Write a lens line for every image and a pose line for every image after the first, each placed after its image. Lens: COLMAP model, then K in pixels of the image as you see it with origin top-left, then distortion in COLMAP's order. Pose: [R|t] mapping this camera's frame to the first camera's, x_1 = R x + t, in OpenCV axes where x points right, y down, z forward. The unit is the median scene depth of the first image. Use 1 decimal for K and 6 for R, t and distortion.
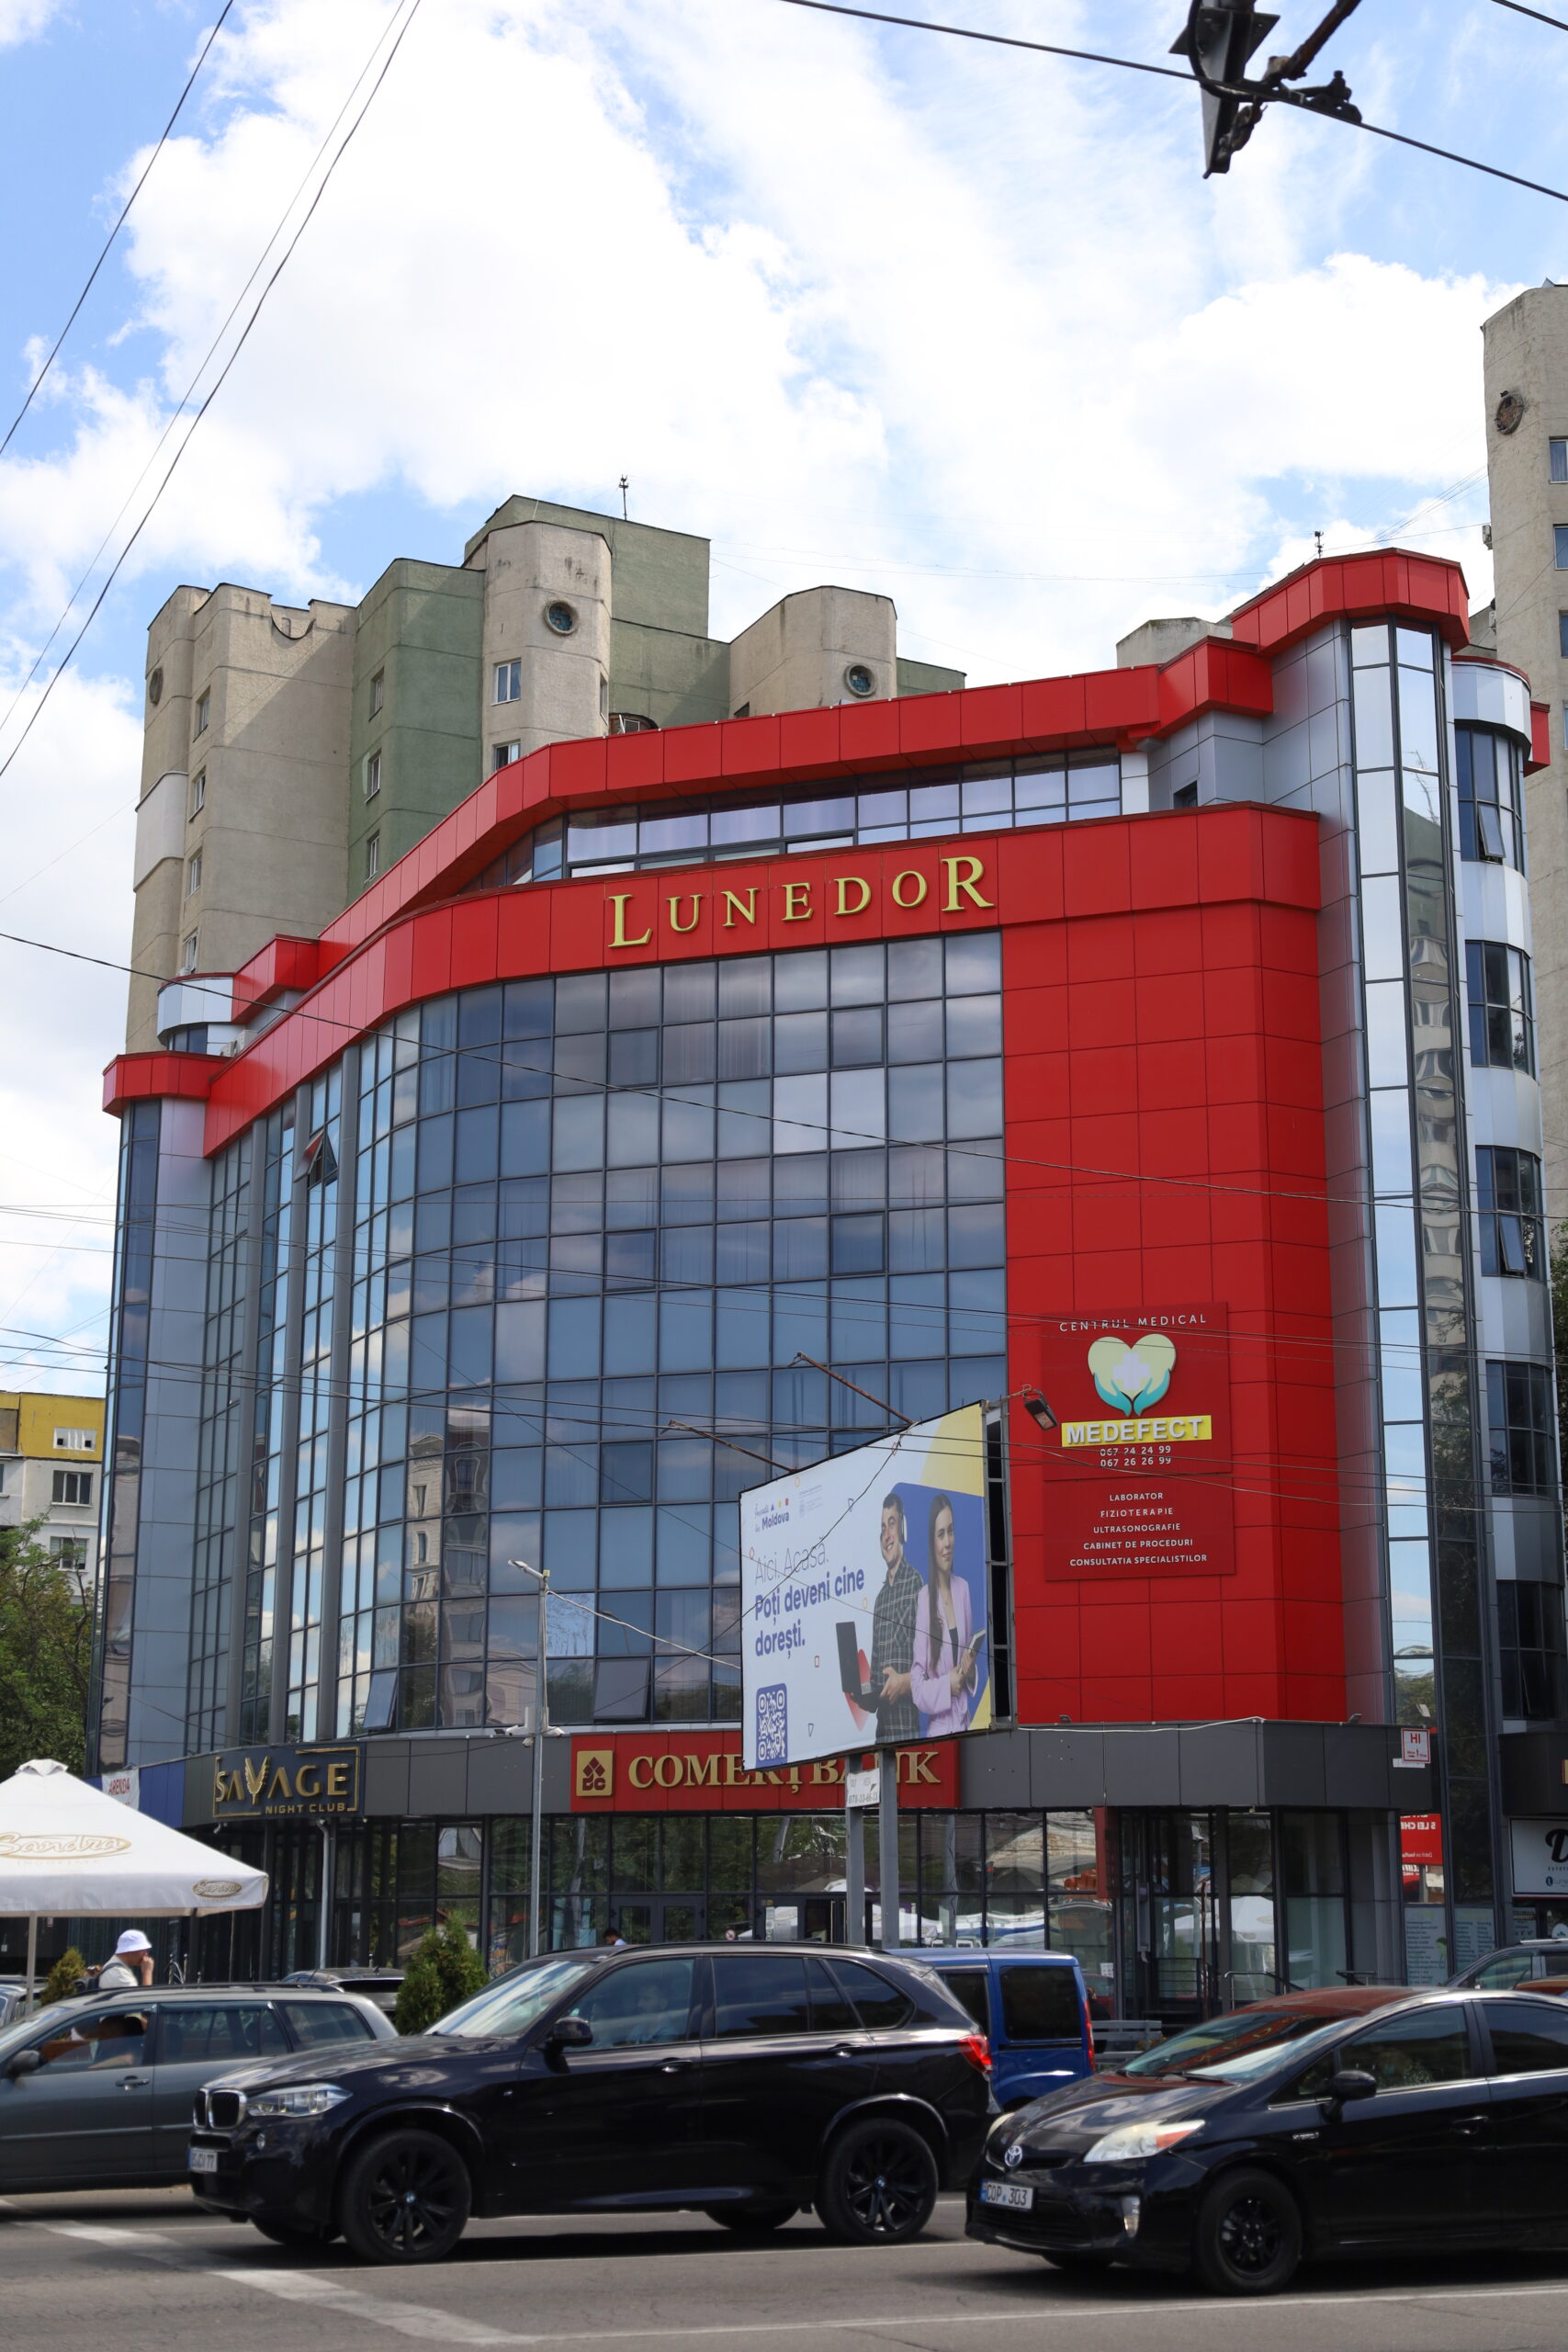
lens RADIAL K [[3230.6, 0, 785.0], [0, 3230.6, 1163.2], [0, 0, 1]] dist [-0.003928, -0.068847]
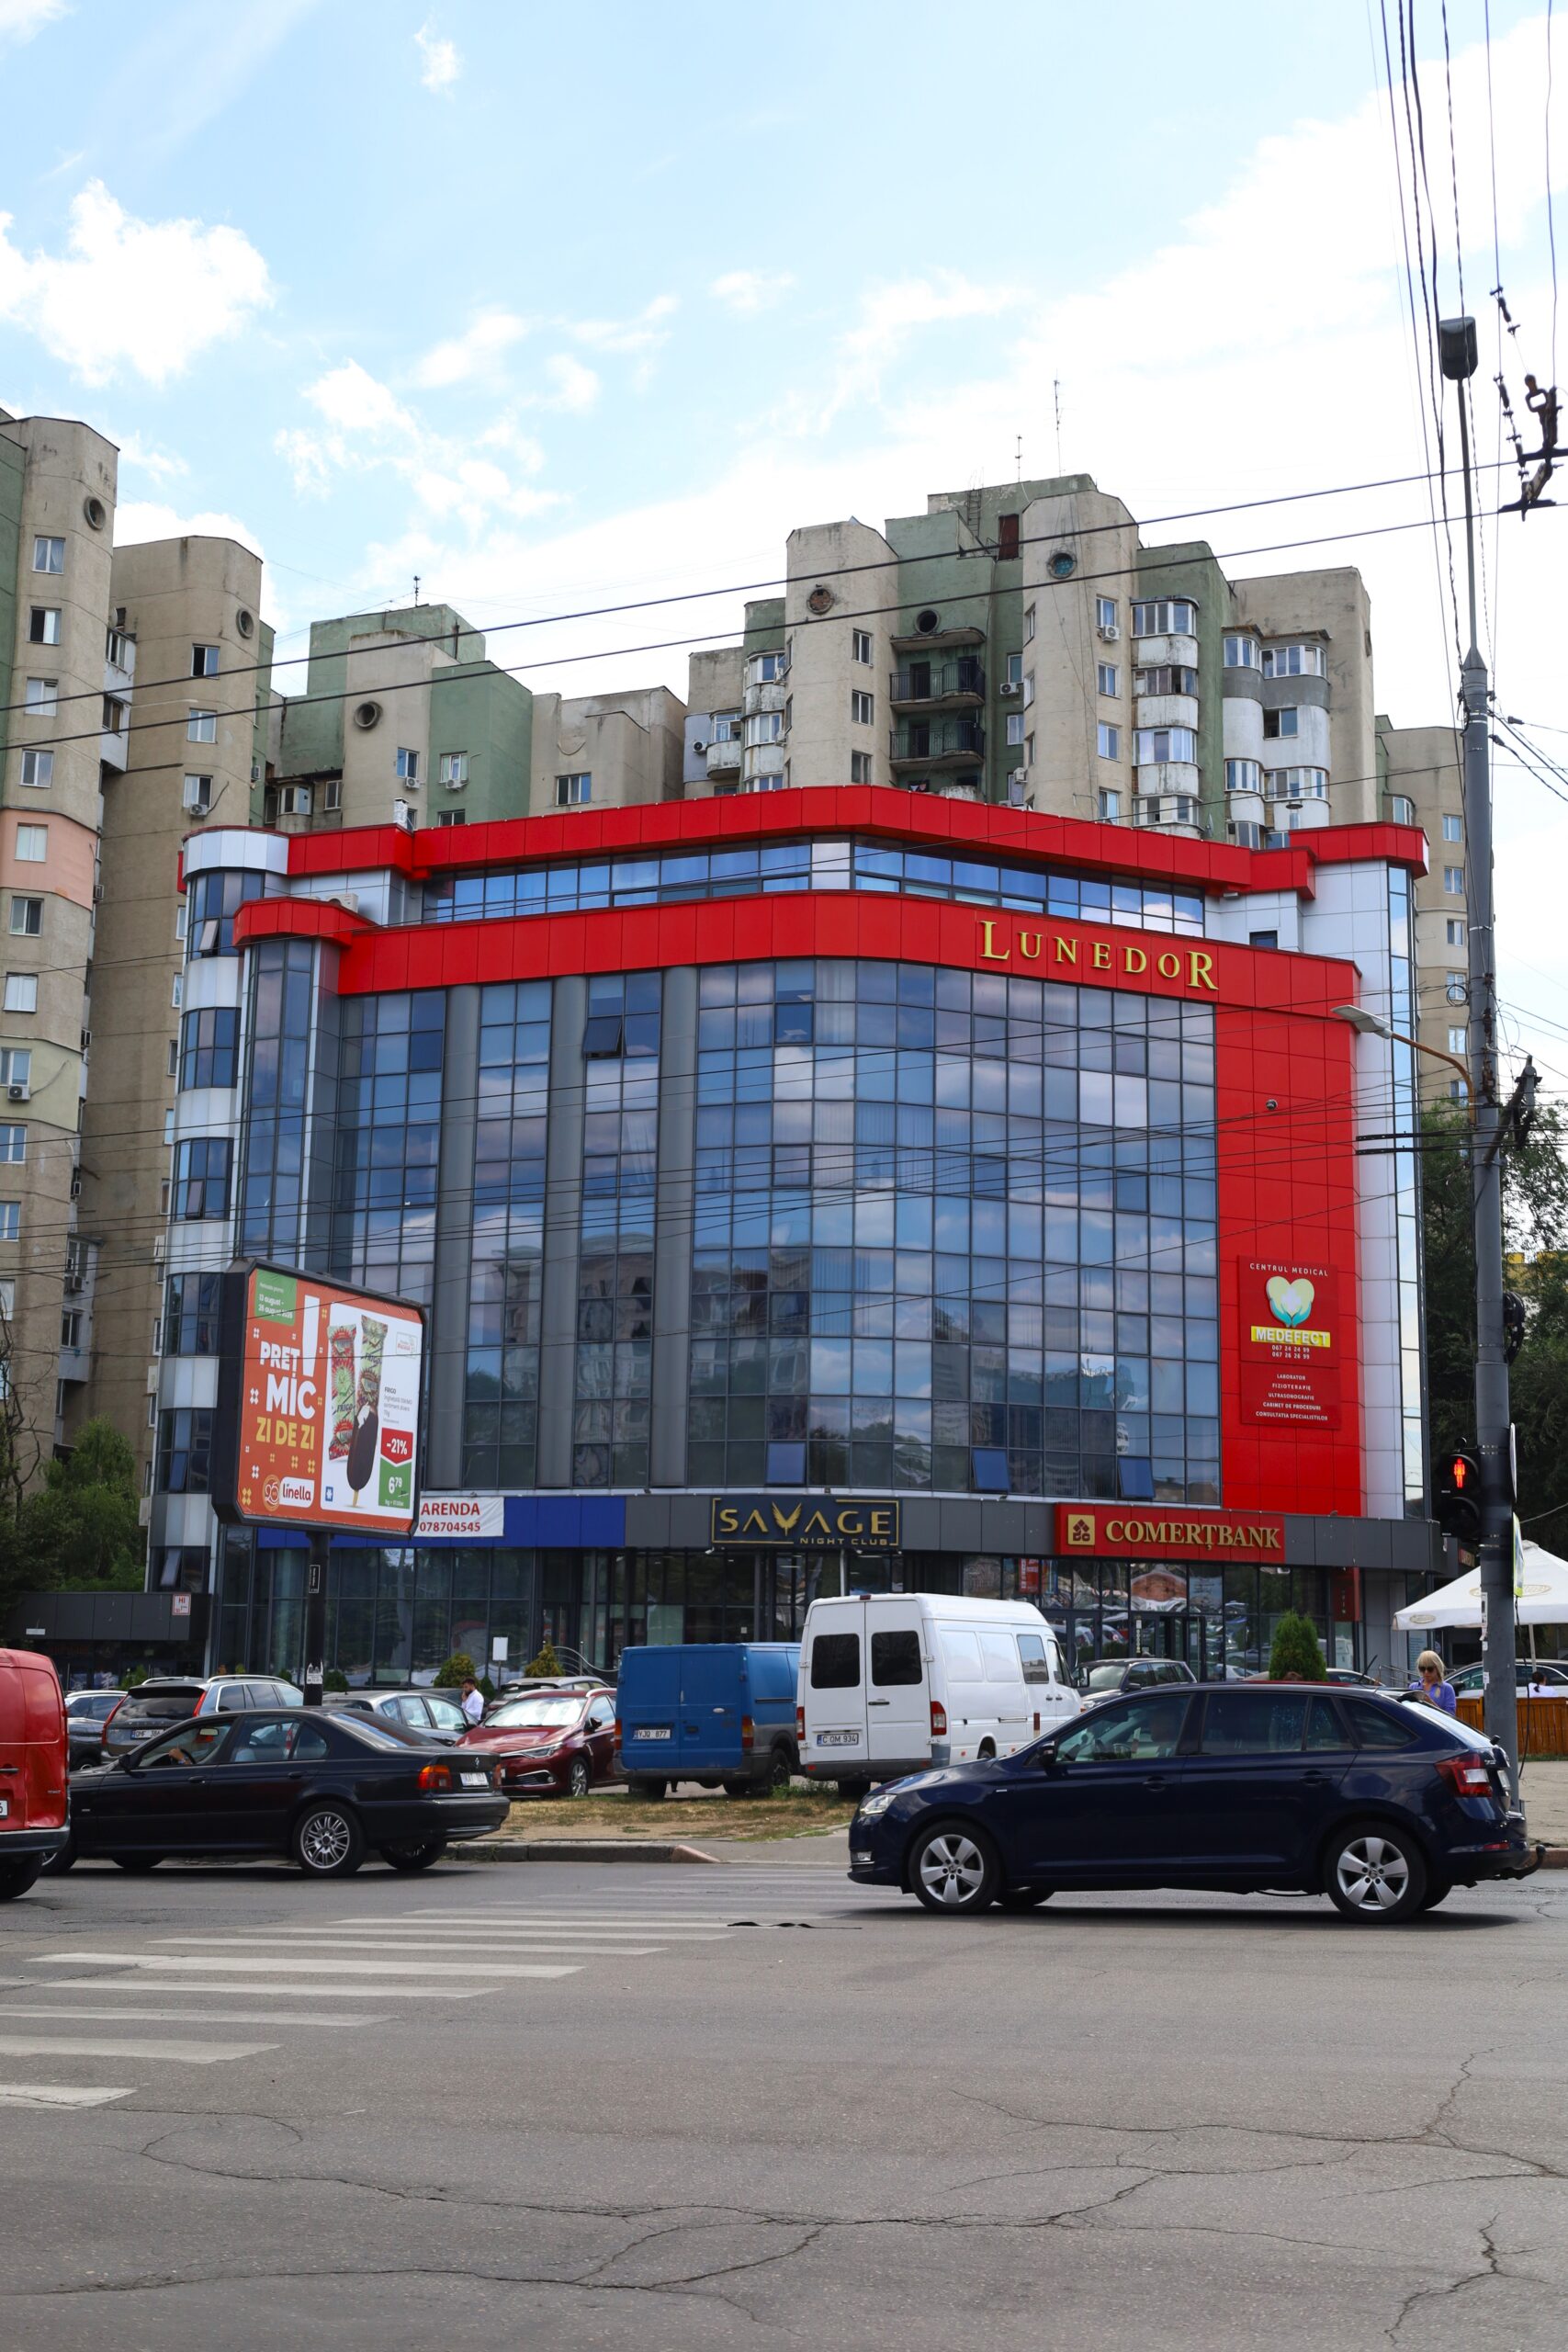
lens RADIAL K [[2645.5, 0, 784.0], [0, 2645.5, 1176.0], [0, 0, 1]] dist [0.000574, -0.013046]
pose [[0.722651, 0.136557, 0.677590, -0.939254], [-0.178140, 0.983970, -0.008317, 0.056894], [-0.667864, -0.114696, 0.735393, 0.189588]]
